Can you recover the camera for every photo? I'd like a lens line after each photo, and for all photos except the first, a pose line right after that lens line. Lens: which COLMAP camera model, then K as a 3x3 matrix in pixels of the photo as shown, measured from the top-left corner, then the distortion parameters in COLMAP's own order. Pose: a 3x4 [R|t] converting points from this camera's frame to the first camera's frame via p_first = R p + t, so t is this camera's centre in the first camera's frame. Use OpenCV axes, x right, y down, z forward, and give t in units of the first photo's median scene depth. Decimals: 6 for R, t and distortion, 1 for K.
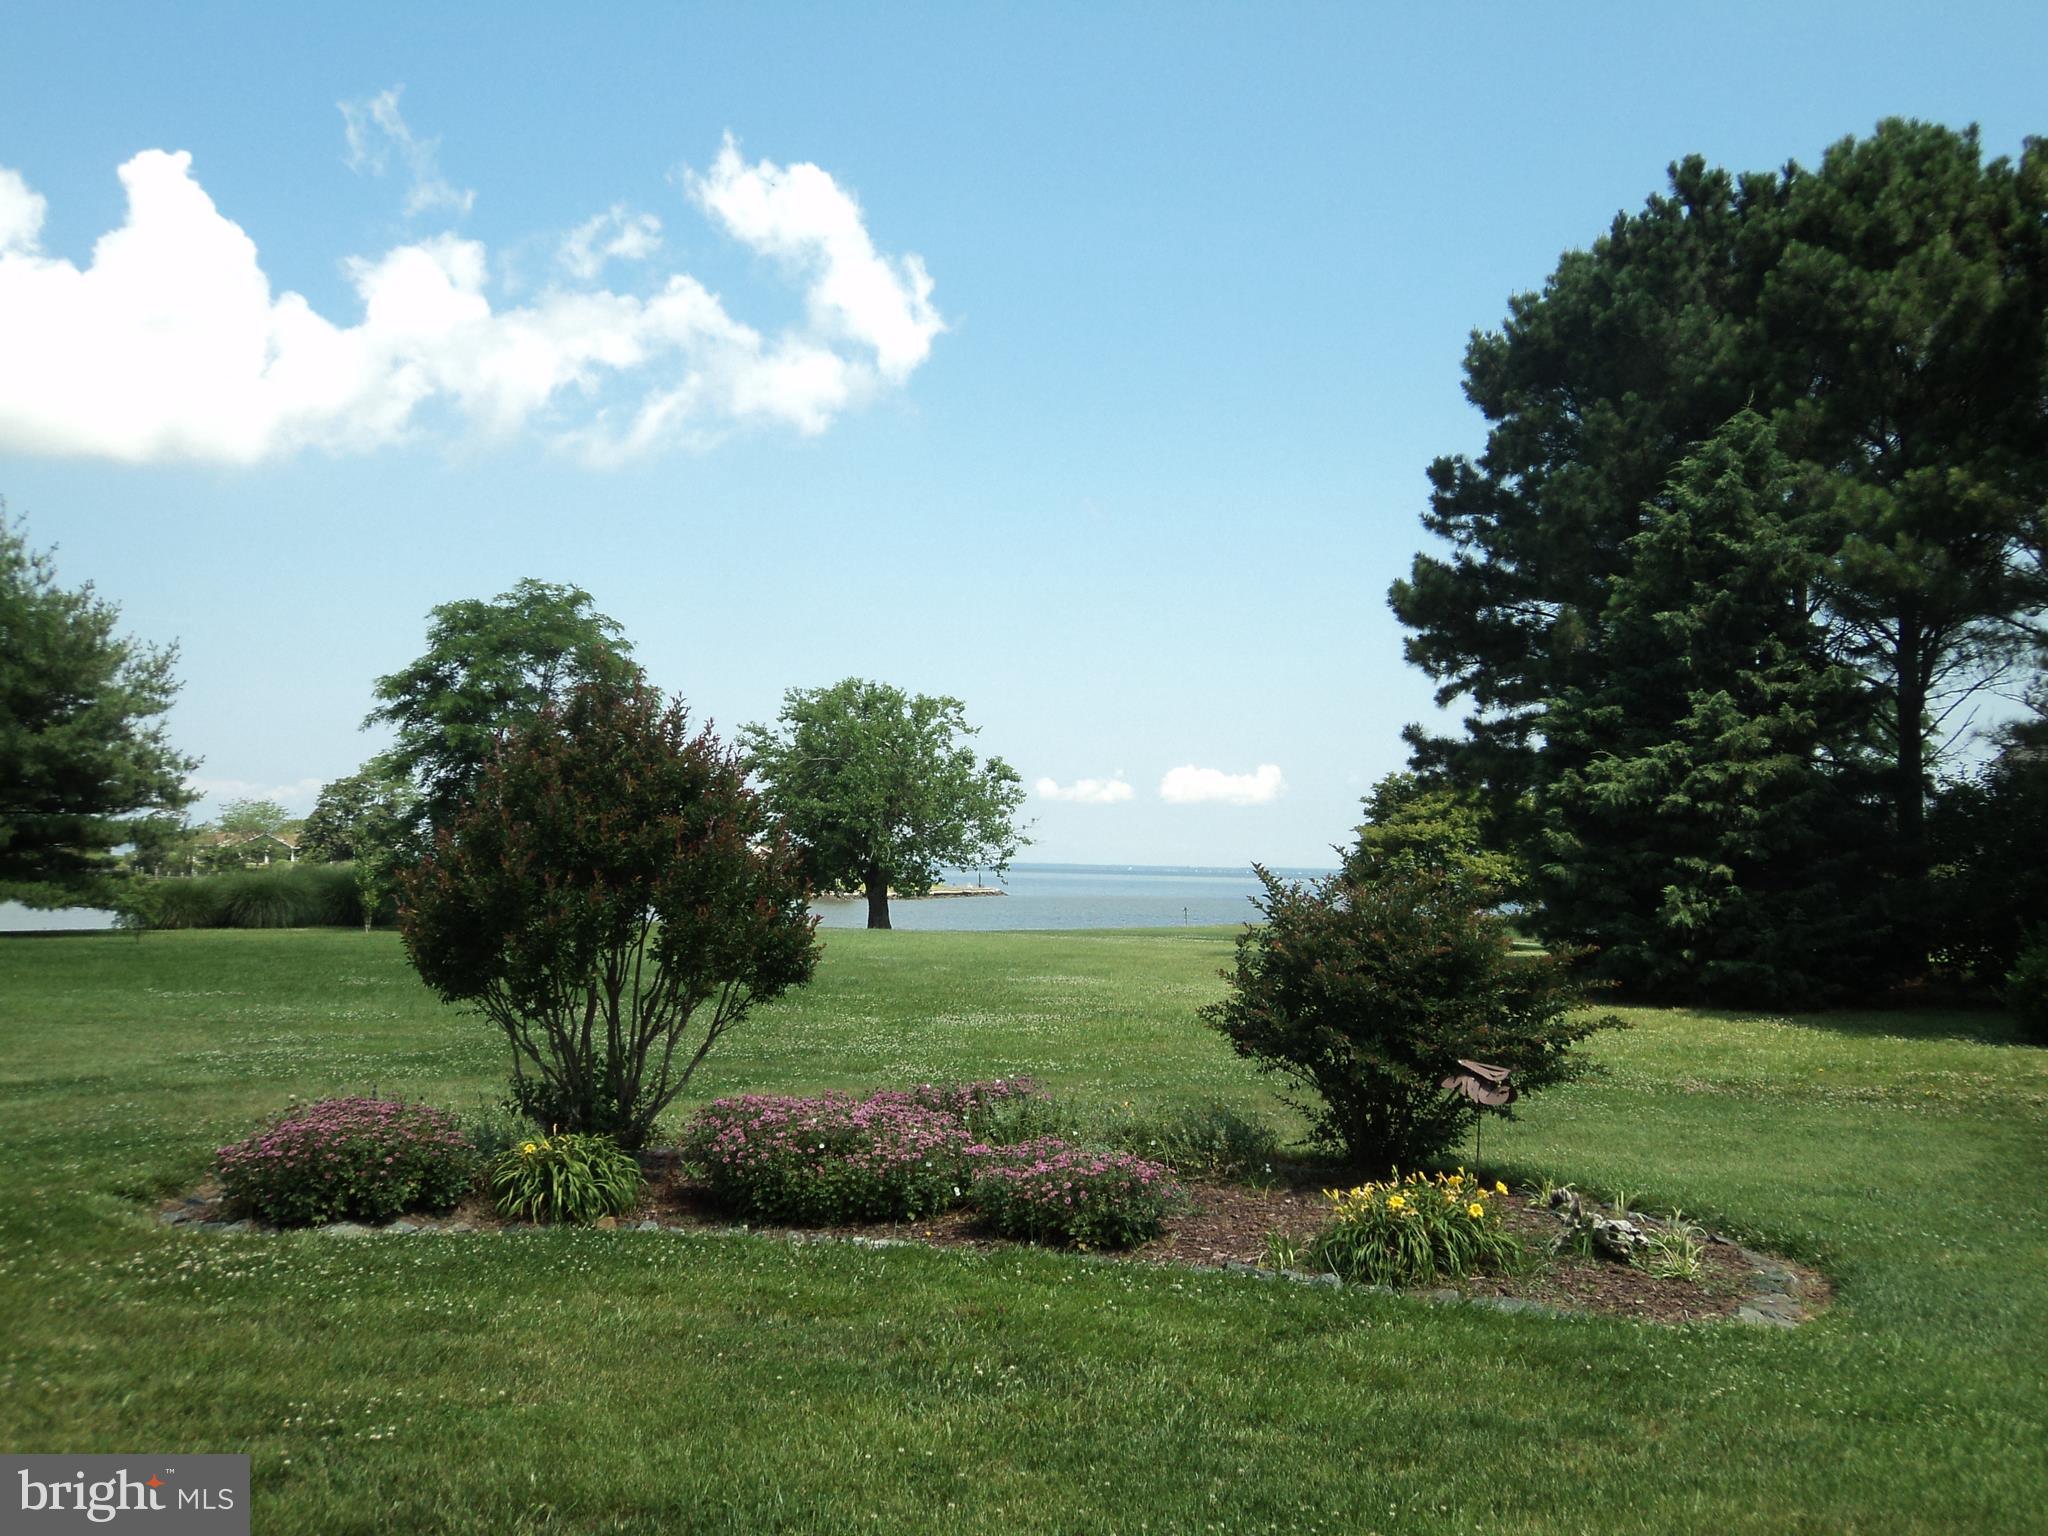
lens RADIAL K [[2204.1, 0, 1051.4], [0, 2204.1, 772.4], [0, 0, 1]] dist [-0.024132, -0.025069]
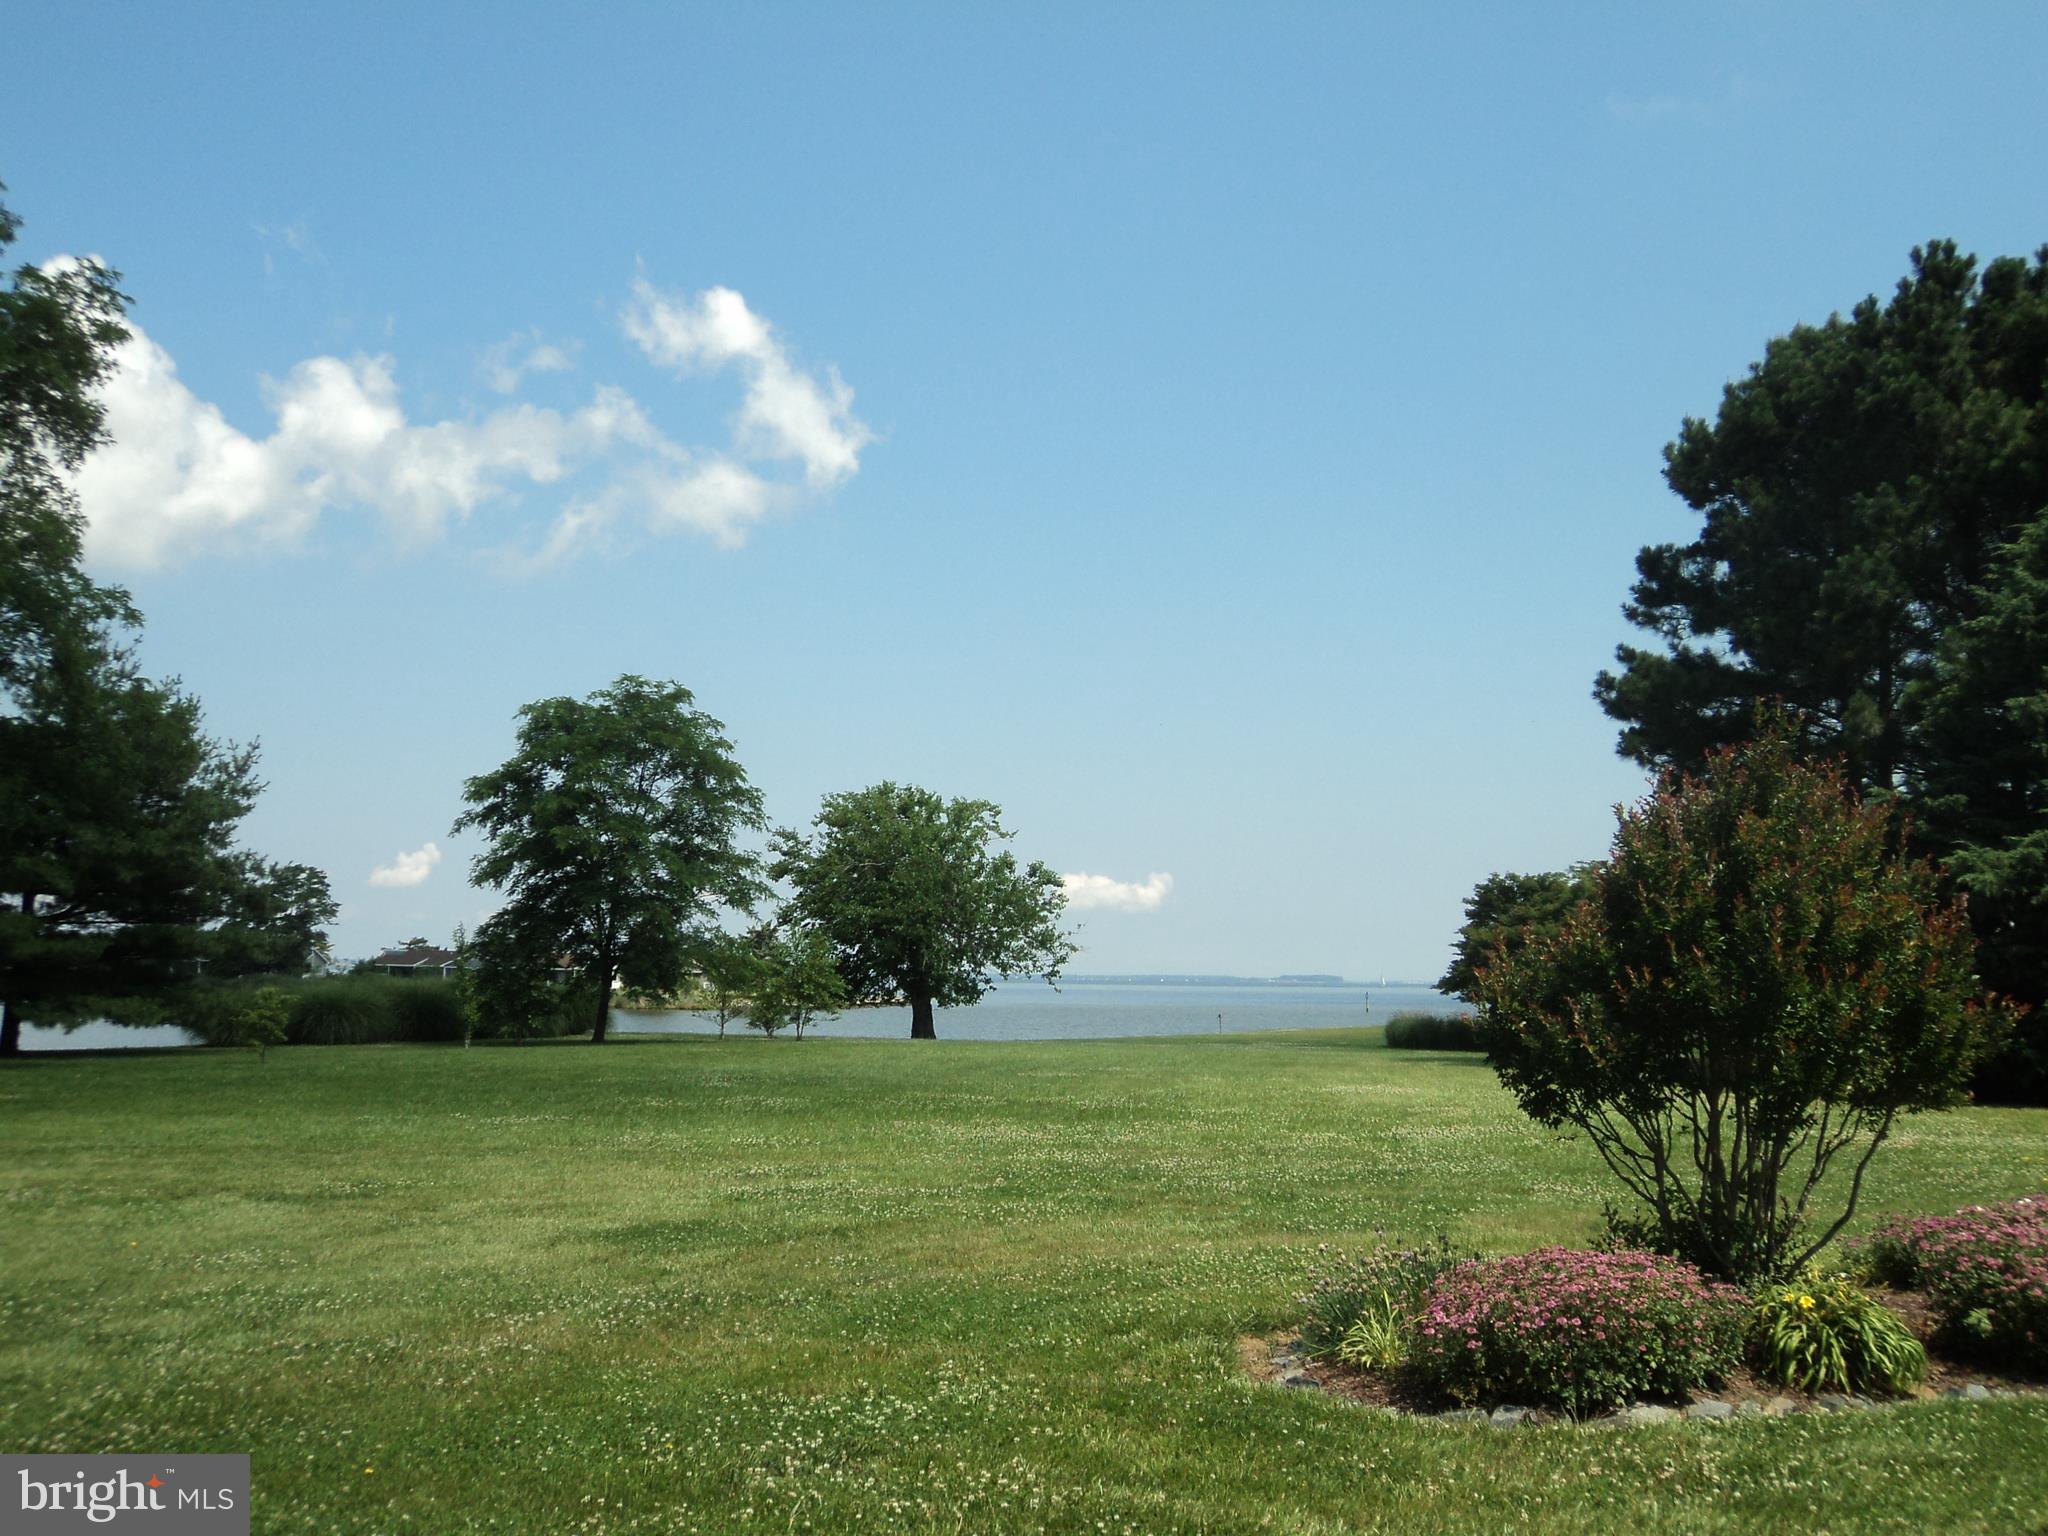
lens RADIAL K [[2193.8, 0, 1070.5], [0, 2193.8, 782.1], [0, 0, 1]] dist [-0.097318, 0.250842]
pose [[0.997659, -0.003279, 0.068300, -0.114118], [0.006385, 0.998952, -0.045320, 0.002862], [-0.068080, 0.045650, 0.996635, 0.043452]]
